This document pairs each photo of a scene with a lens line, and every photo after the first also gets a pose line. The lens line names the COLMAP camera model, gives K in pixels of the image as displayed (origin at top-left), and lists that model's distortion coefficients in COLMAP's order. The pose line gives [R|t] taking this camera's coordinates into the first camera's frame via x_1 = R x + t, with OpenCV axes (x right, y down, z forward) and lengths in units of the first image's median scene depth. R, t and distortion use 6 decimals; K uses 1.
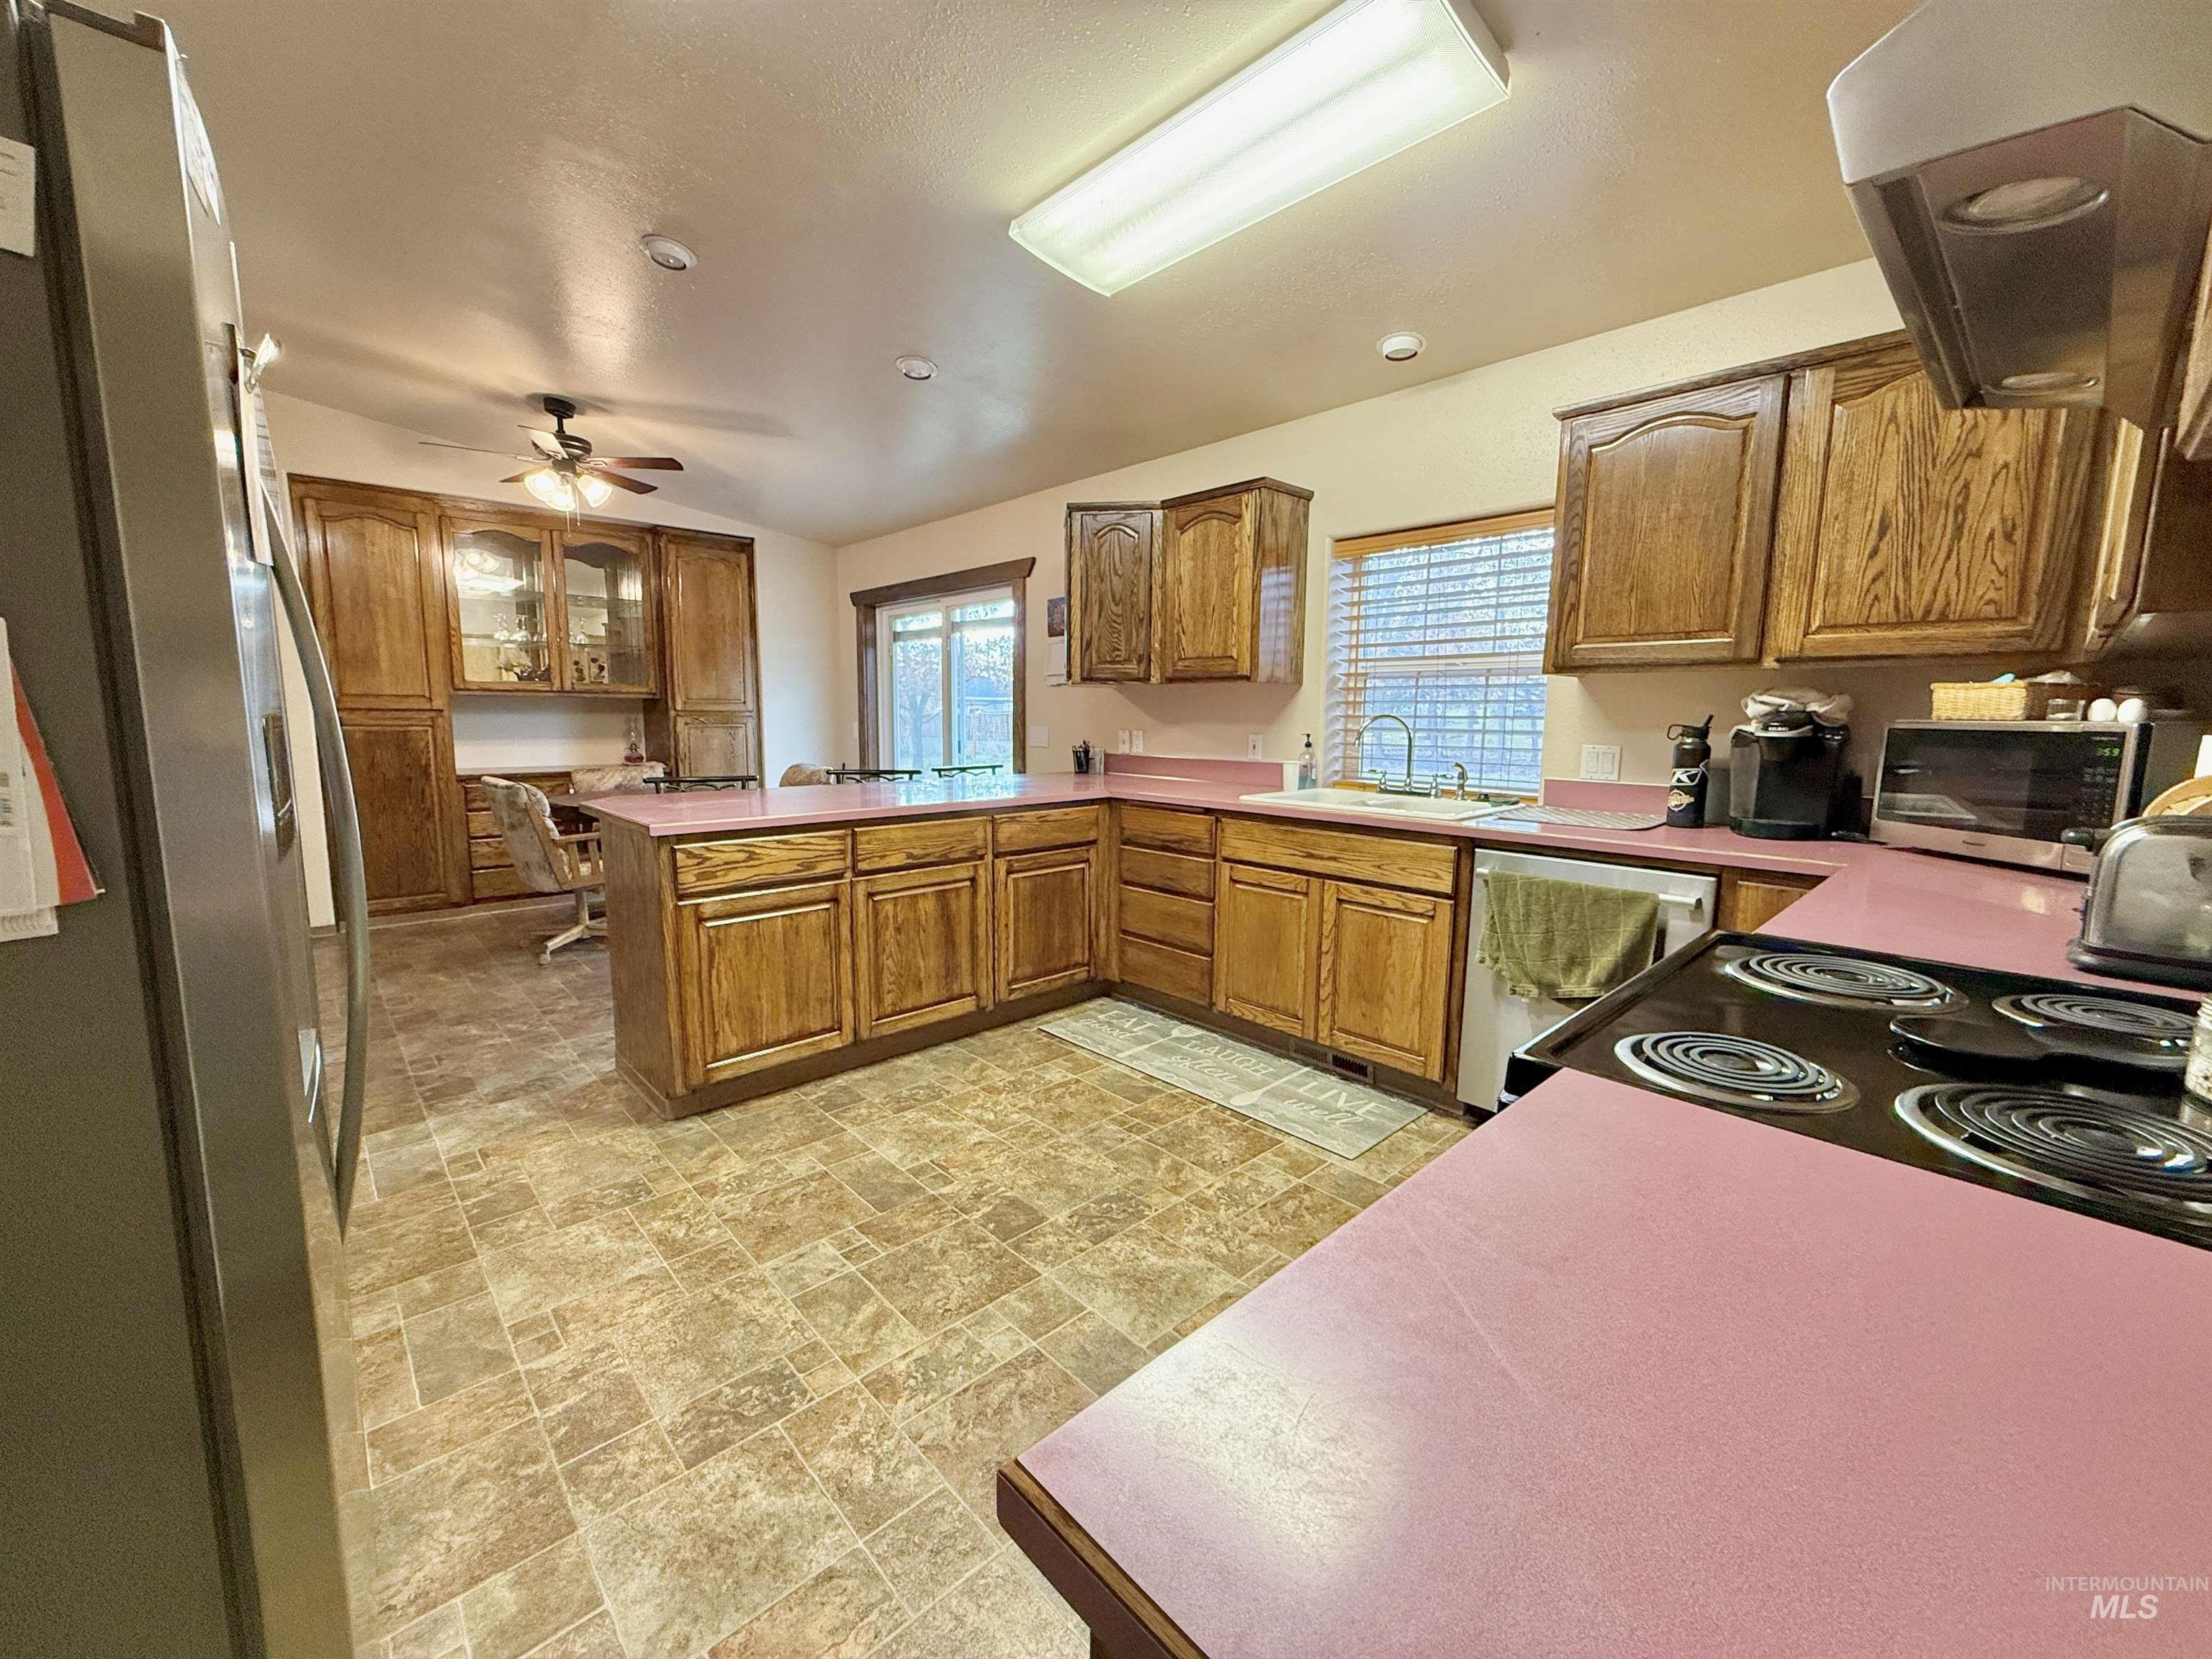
lens RADIAL K [[878.8, 0, 1102.2], [0, 878.8, 831.4], [0, 0, 1]] dist [0.000519, -0.000004]
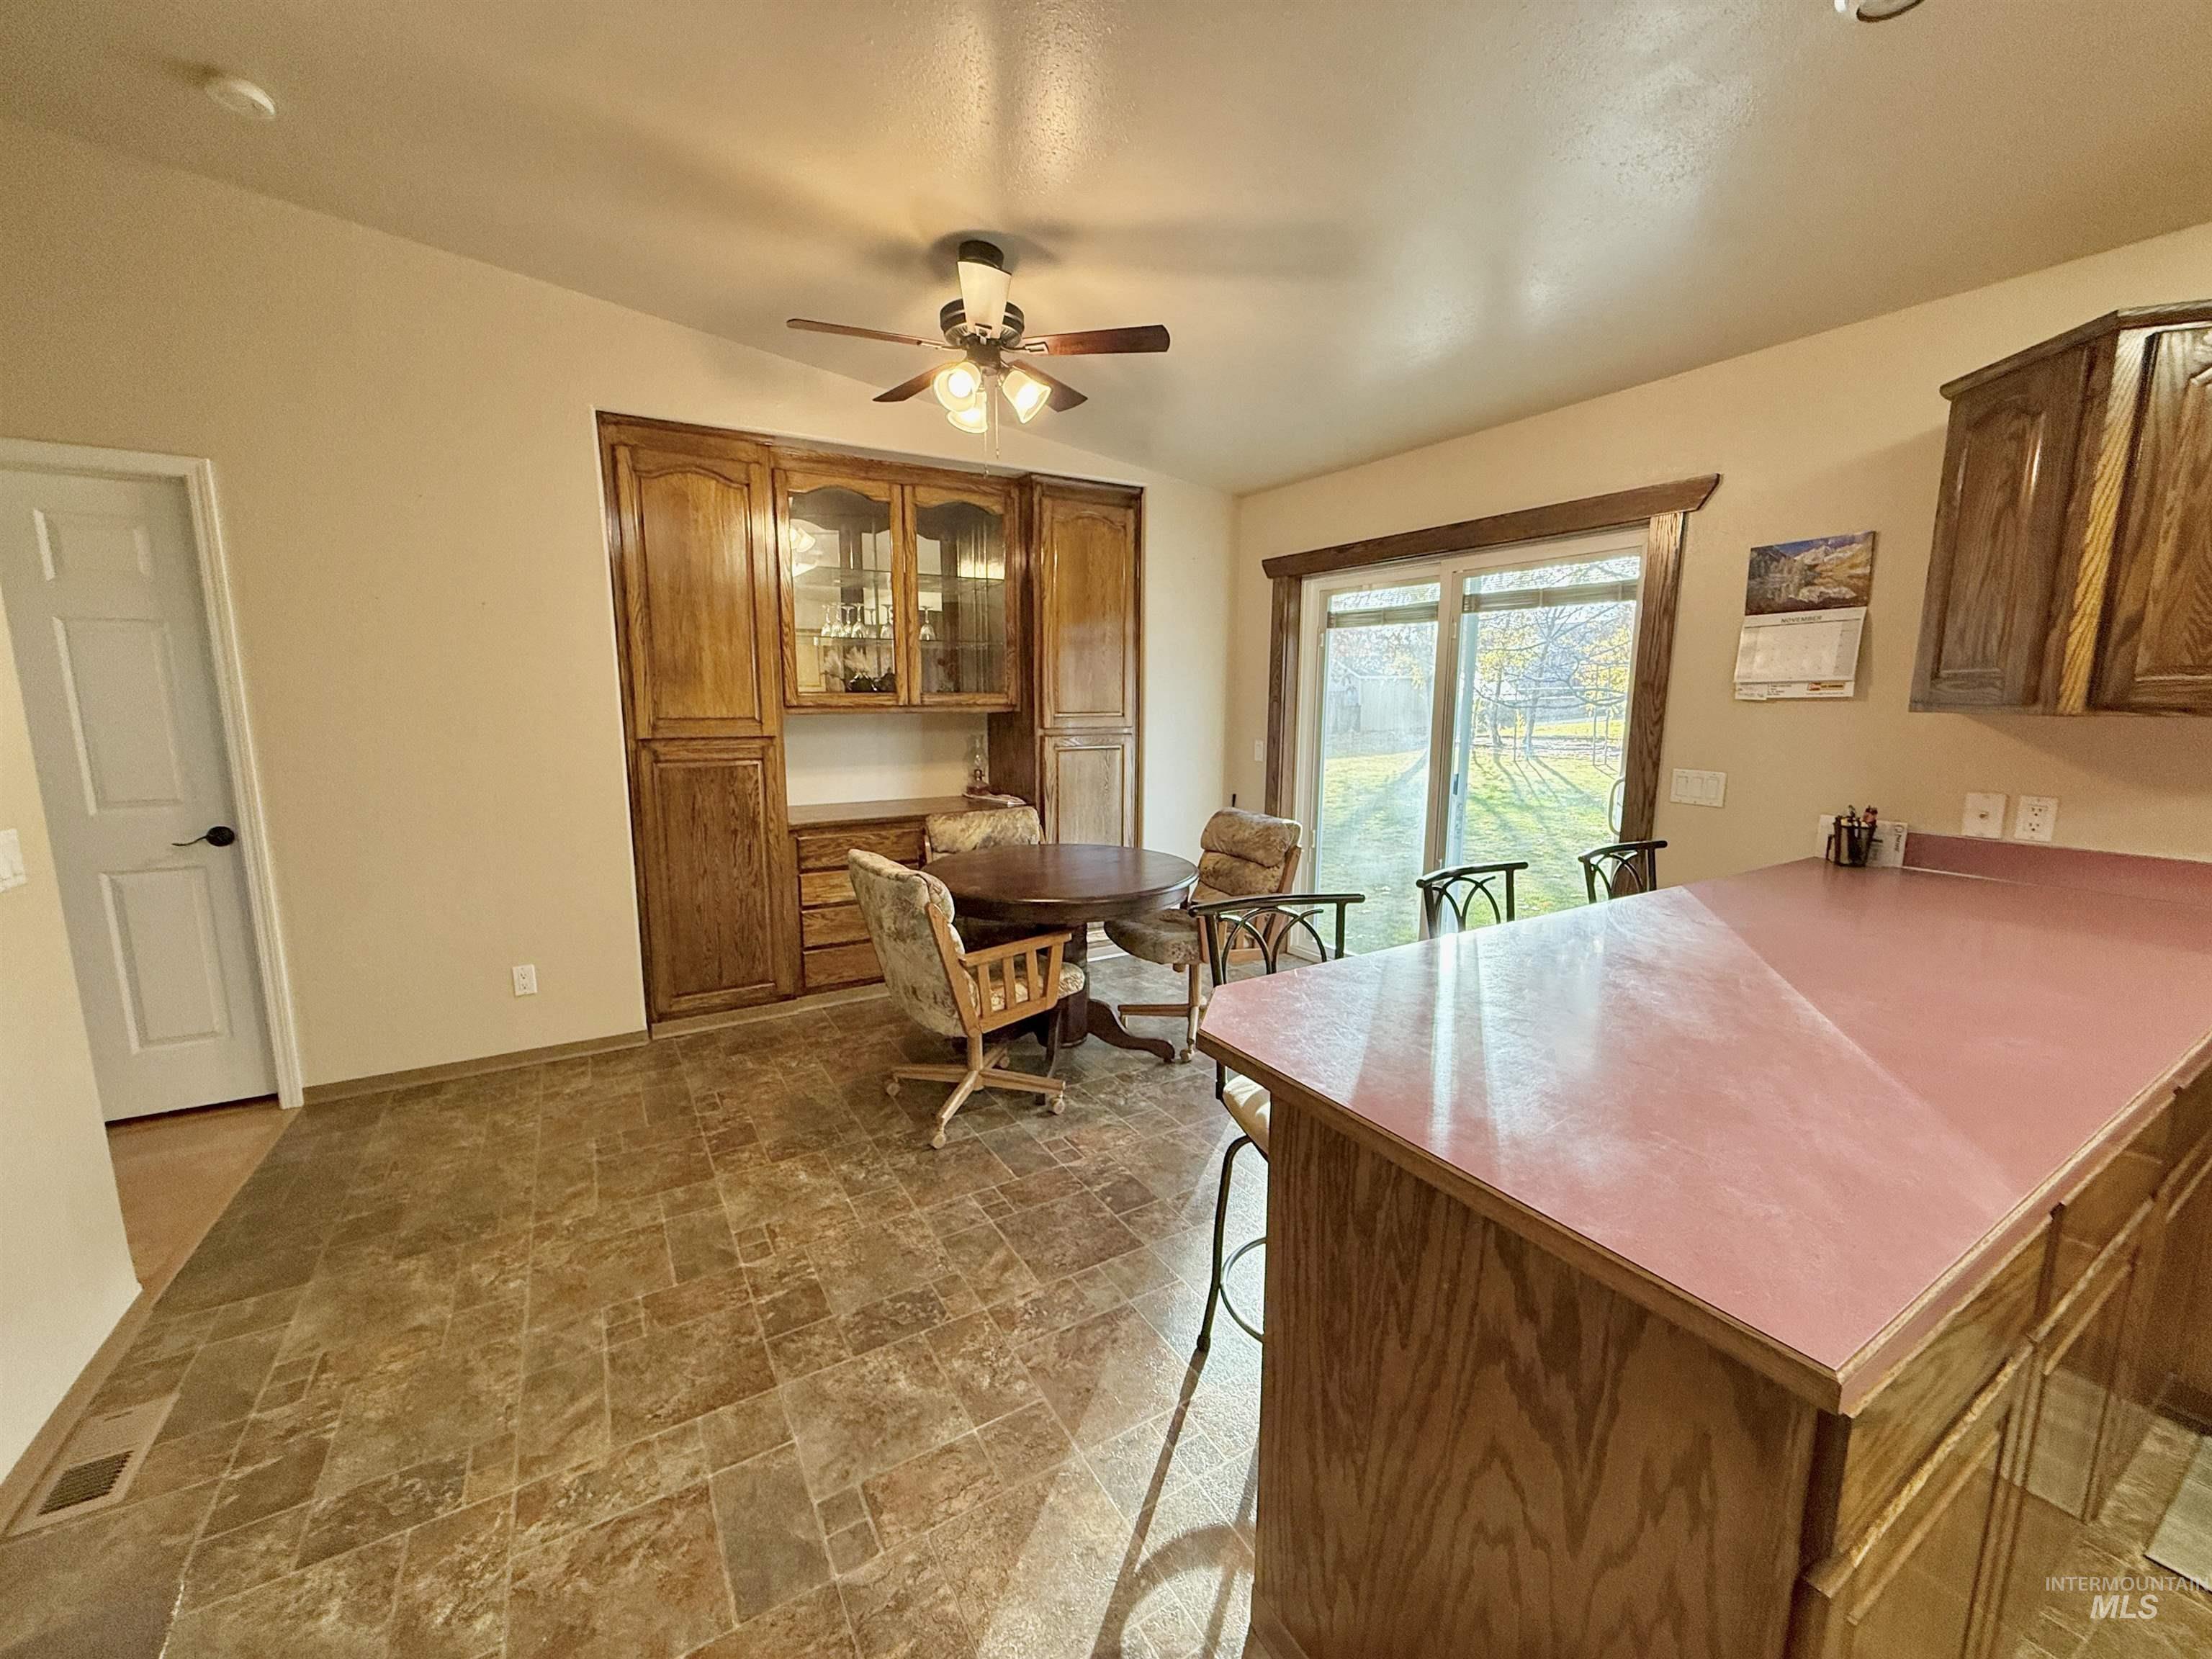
lens RADIAL K [[878.8, 0, 1102.2], [0, 878.8, 831.4], [0, 0, 1]] dist [0.000519, -0.000004]
pose [[0.978112, 0.025445, -0.206520, -0.489807], [-0.020766, 0.999477, 0.024793, -0.122945], [0.207043, -0.019961, 0.978128, 0.504119]]
